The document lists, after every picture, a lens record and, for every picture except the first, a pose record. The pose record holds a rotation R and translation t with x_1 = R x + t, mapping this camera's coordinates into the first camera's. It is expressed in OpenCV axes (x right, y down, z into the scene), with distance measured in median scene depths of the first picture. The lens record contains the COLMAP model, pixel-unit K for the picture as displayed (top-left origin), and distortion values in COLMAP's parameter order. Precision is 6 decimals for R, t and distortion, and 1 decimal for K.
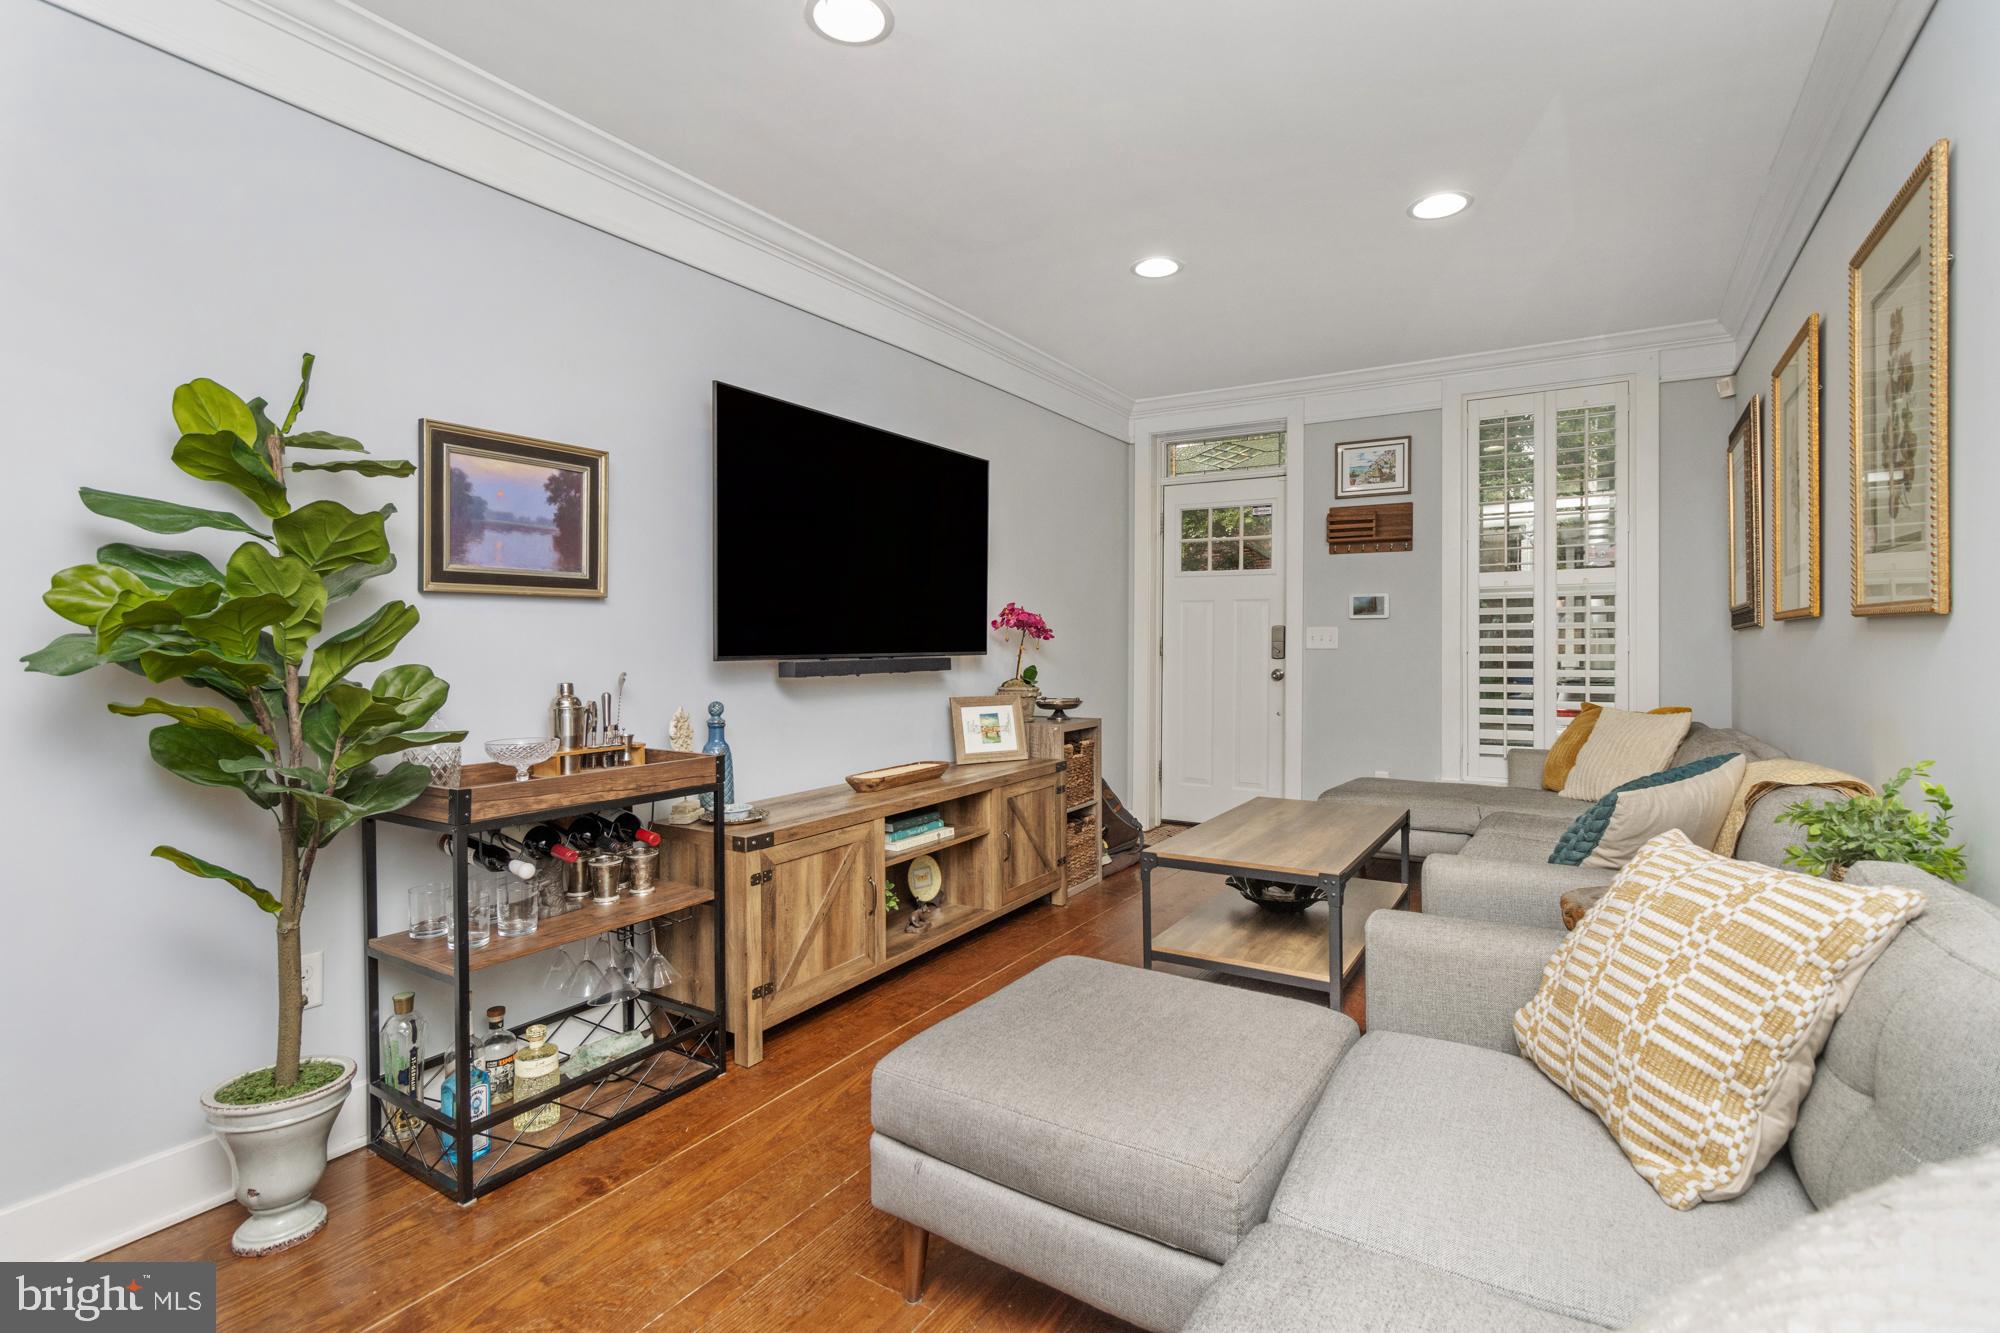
lens RADIAL K [[942.7, 0, 1006.6], [0, 942.7, 653.4], [0, 0, 1]] dist [0.001281, 0.001880]
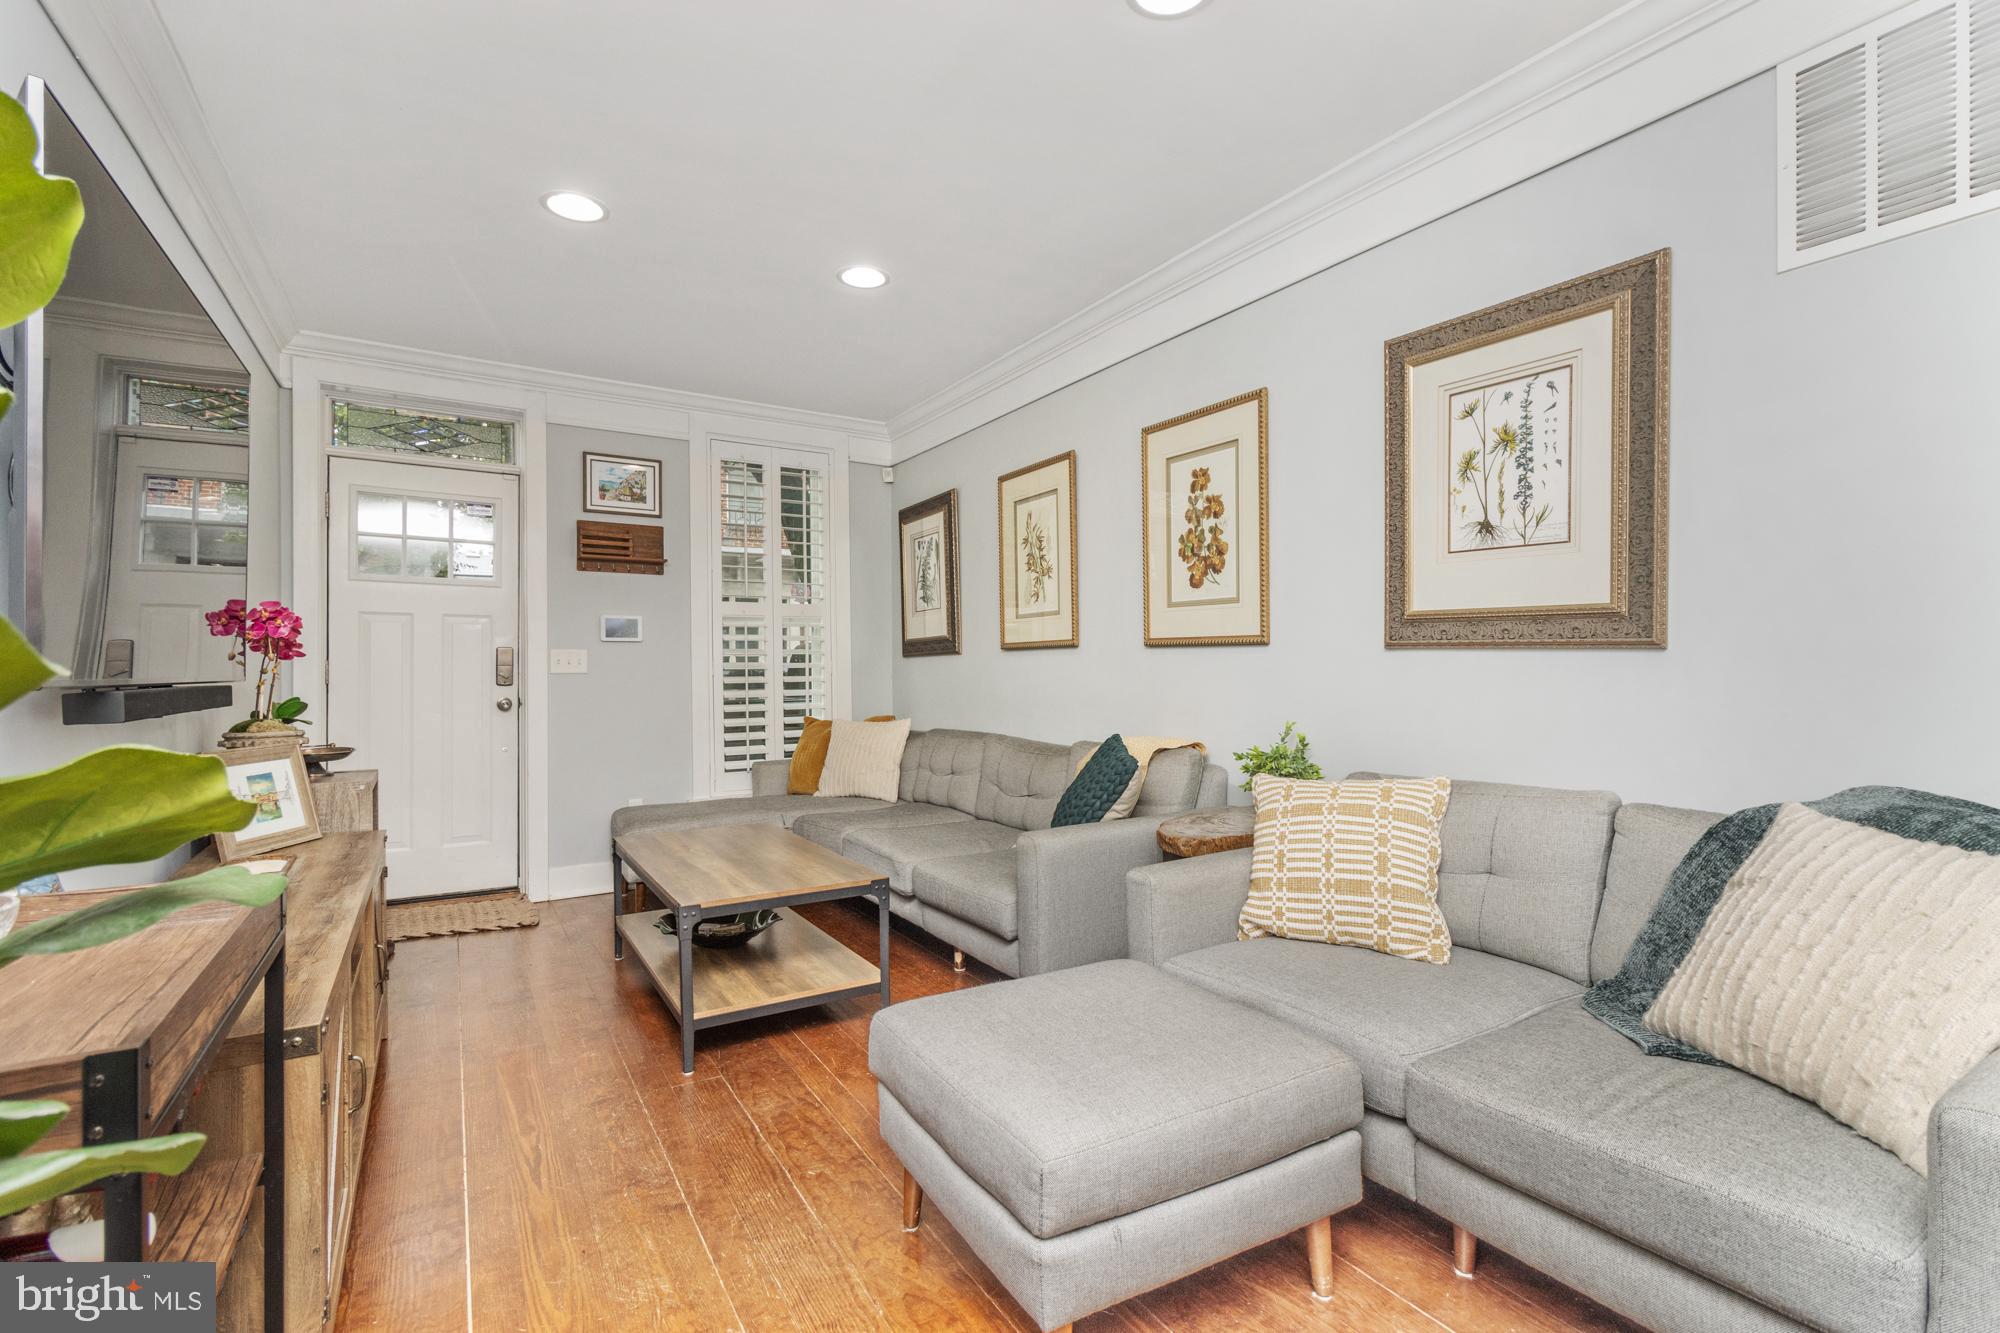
lens RADIAL K [[942.7, 0, 1014.7], [0, 942.7, 665.0], [0, 0, 1]] dist [0.001281, 0.001880]
pose [[0.436506, 0.004922, 0.899688, -0.323847], [0.015297, 0.999800, -0.012892, 0.005794], [-0.899572, 0.019390, 0.436343, 0.237701]]
